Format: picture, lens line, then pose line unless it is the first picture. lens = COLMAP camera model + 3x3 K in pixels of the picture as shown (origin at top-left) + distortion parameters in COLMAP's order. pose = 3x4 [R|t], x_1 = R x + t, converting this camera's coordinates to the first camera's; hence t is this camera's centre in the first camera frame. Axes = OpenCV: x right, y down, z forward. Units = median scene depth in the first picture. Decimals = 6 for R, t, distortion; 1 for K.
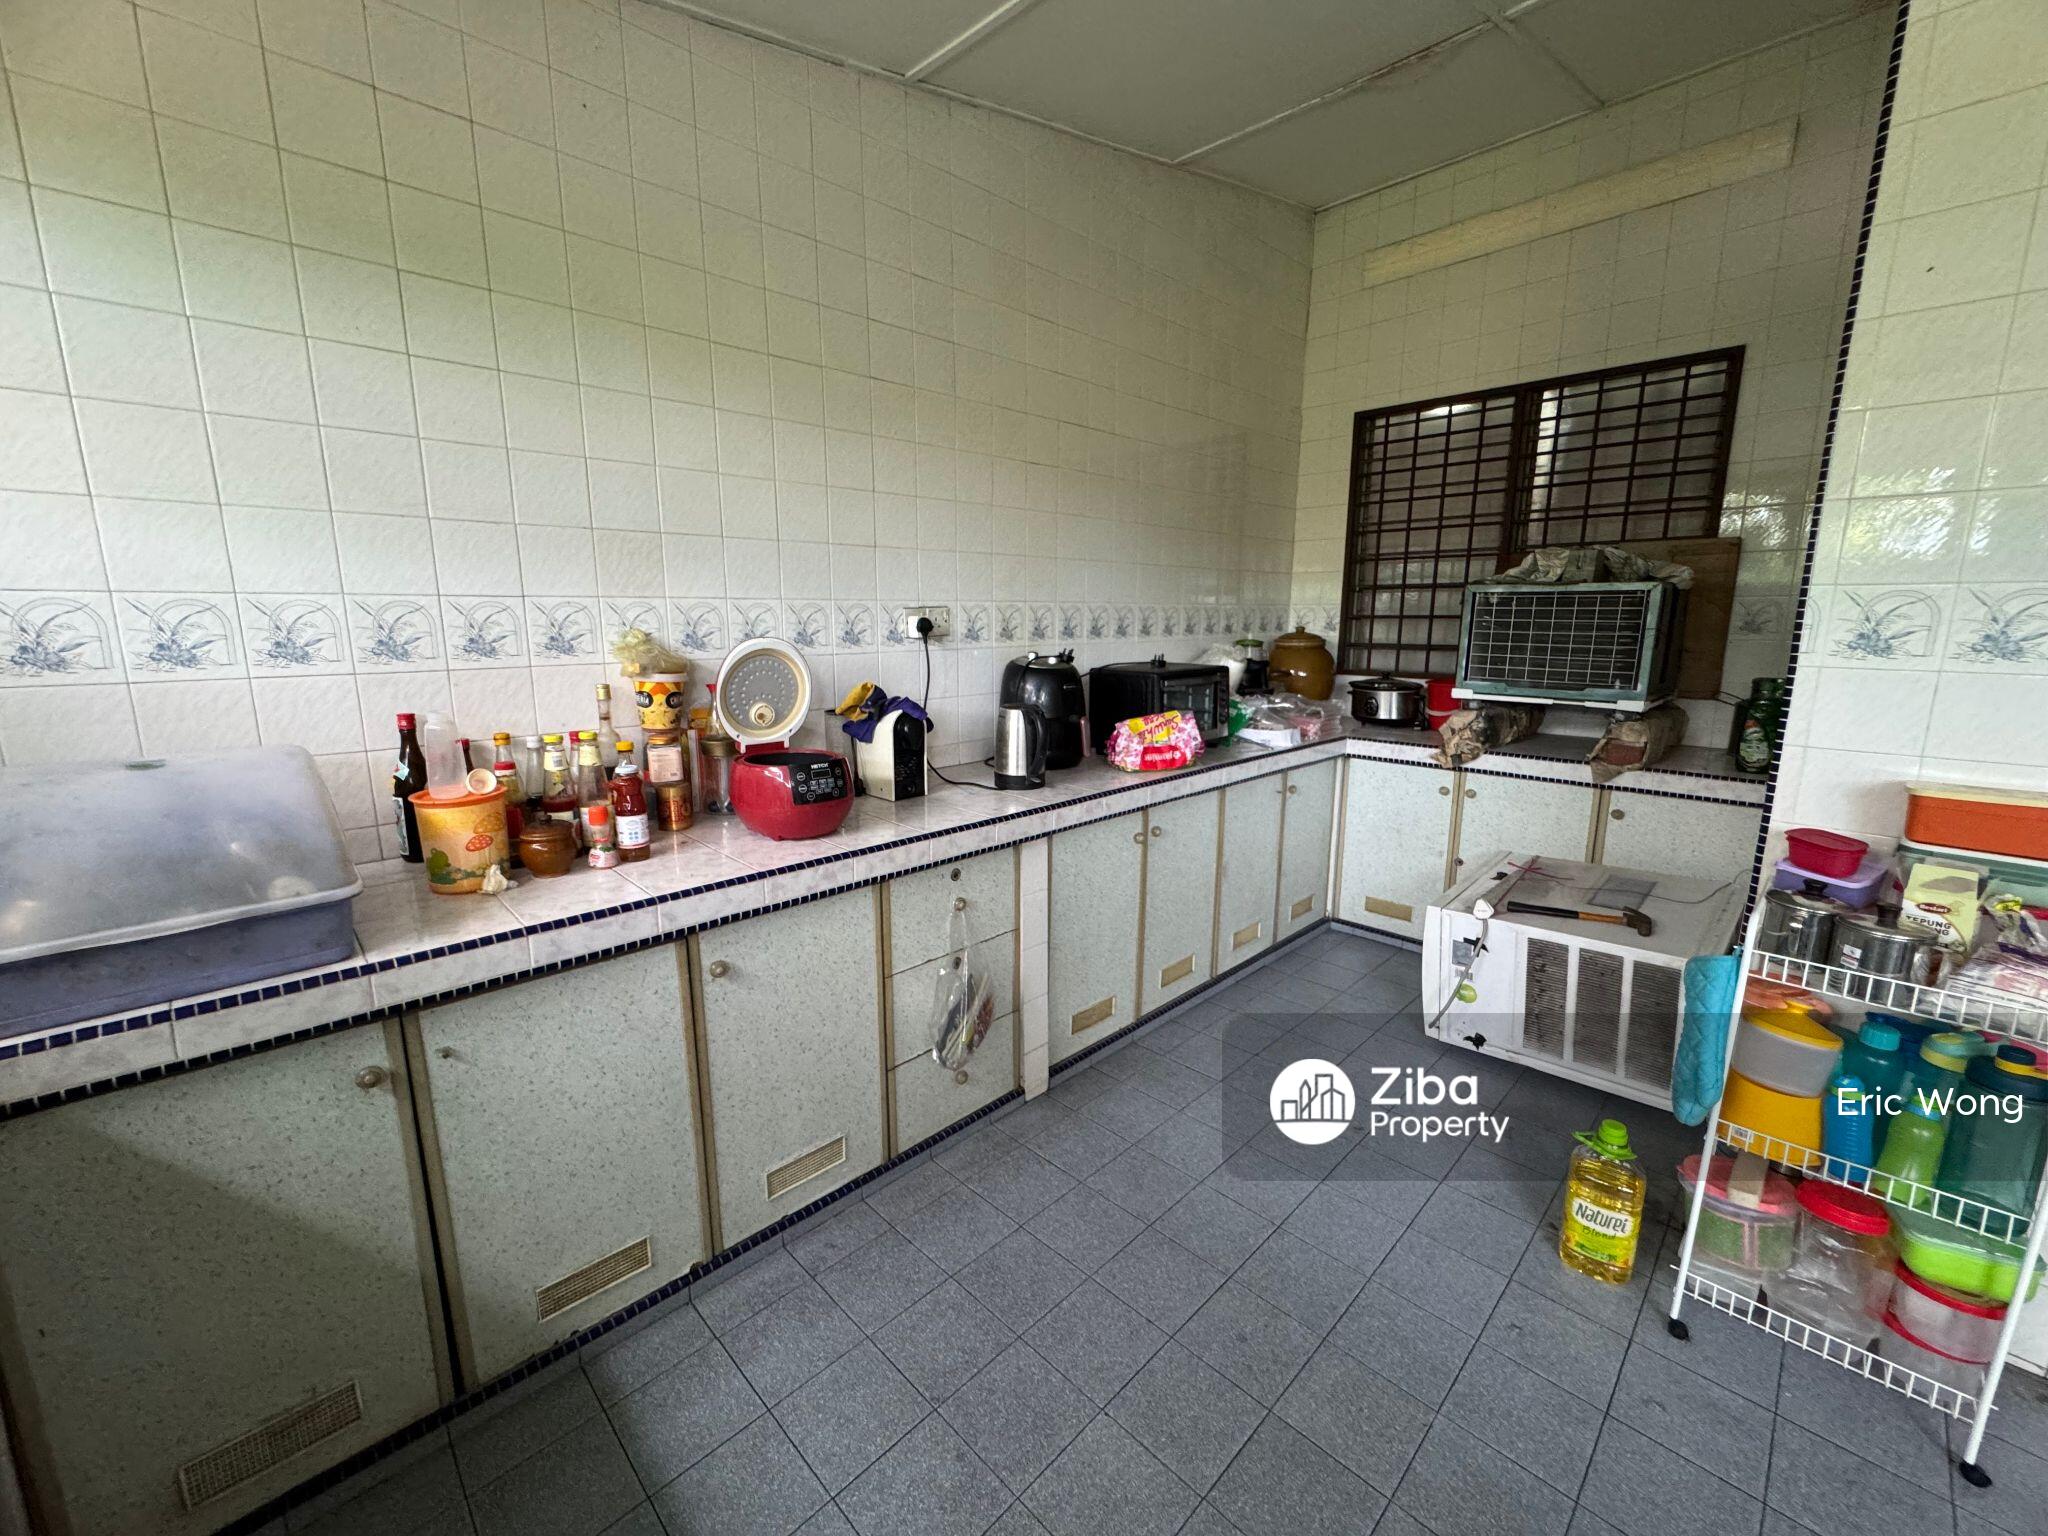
lens RADIAL K [[817.5, 0, 1022.9], [0, 817.5, 776.2], [0, 0, 1]] dist [-0.011485, -0.000030]
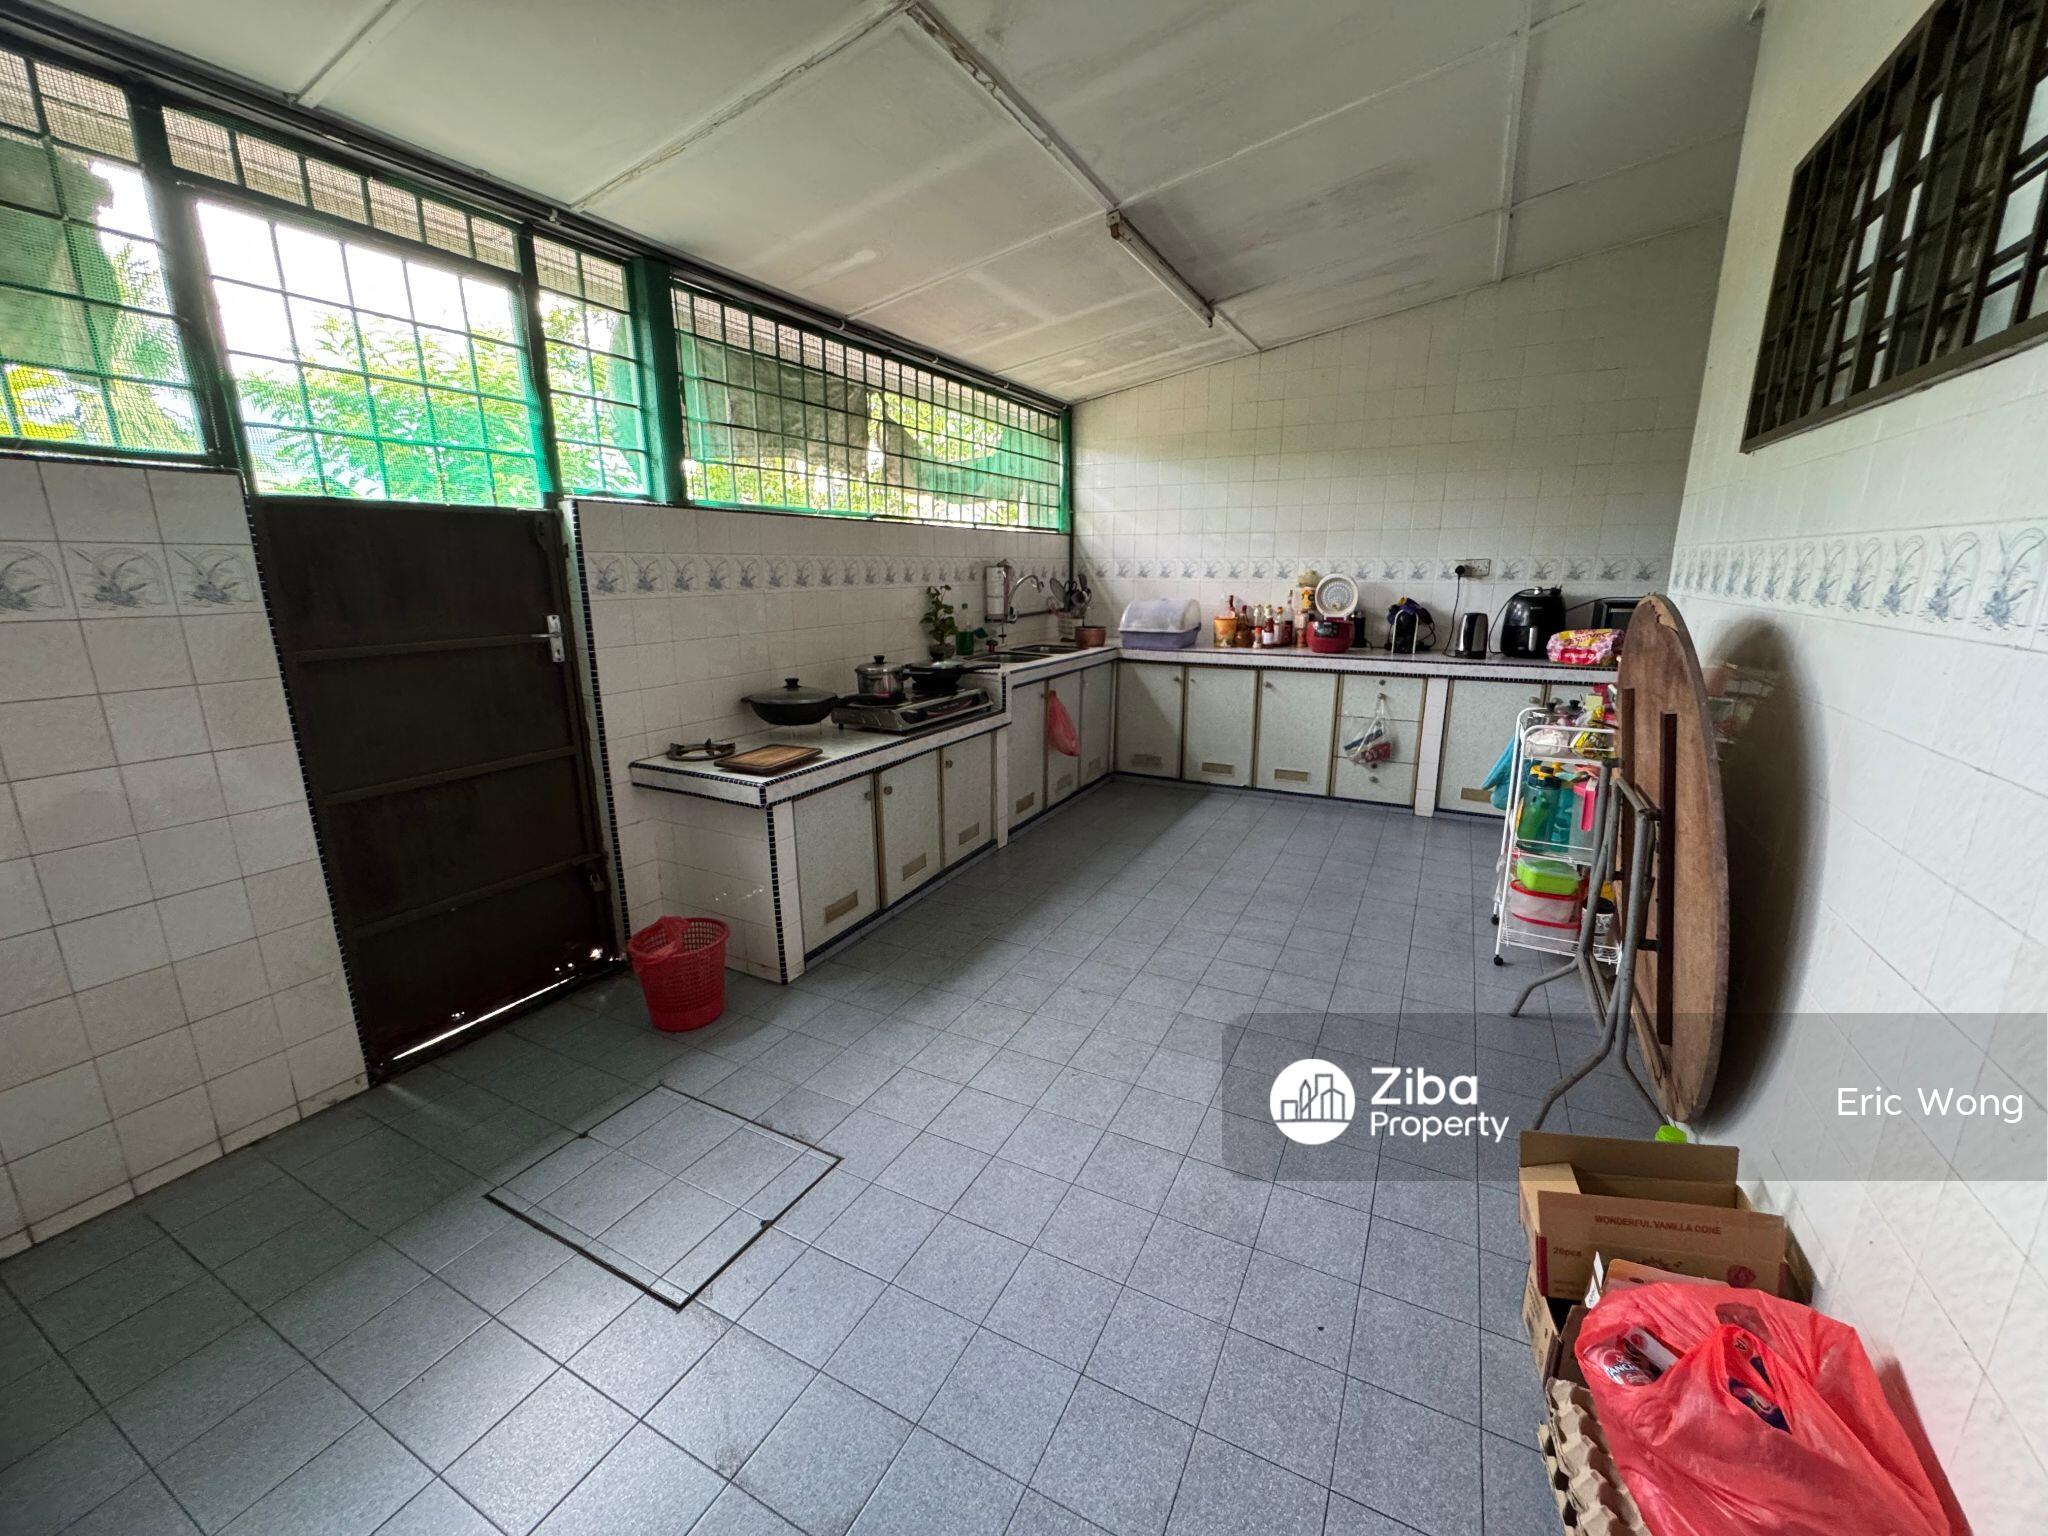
lens RADIAL K [[822.9, 0, 1021.7], [0, 822.9, 768.2], [0, 0, 1]] dist [-0.002548, 0.000225]
pose [[0.308198, 0.231156, -0.922811, 2.155458], [-0.179858, 0.966694, 0.182079, 0.143173], [0.934165, 0.109858, 0.339509, -0.813495]]
